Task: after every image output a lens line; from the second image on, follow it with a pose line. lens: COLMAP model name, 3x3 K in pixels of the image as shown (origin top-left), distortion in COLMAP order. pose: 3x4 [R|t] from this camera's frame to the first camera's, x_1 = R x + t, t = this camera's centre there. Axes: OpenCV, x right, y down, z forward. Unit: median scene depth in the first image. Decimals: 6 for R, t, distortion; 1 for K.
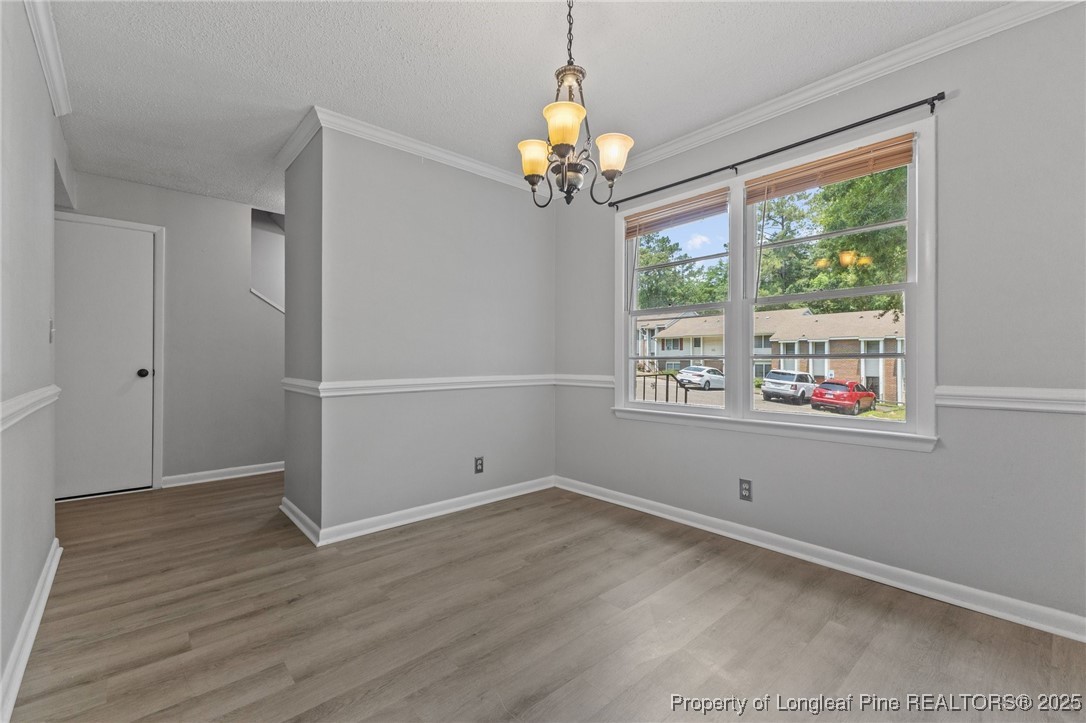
lens RADIAL K [[467.7, 0, 541.6], [0, 467.7, 356.4], [0, 0, 1]] dist [0.015042, -0.004627]
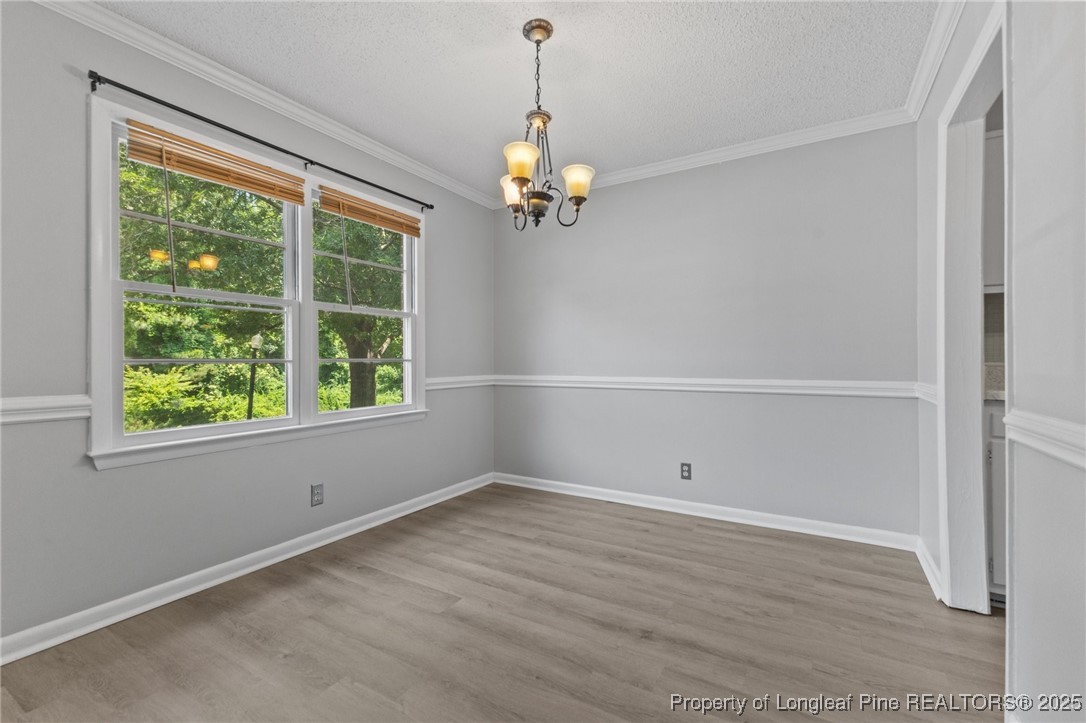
lens RADIAL K [[472.3, 0, 544.9], [0, 472.3, 360.9], [0, 0, 1]] dist [0.007477, -0.000154]
pose [[-0.305735, 0.004871, 0.952104, -0.814179], [0.000538, 0.999988, -0.004943, 0.008594], [-0.952116, -0.000999, -0.305734, 1.038336]]
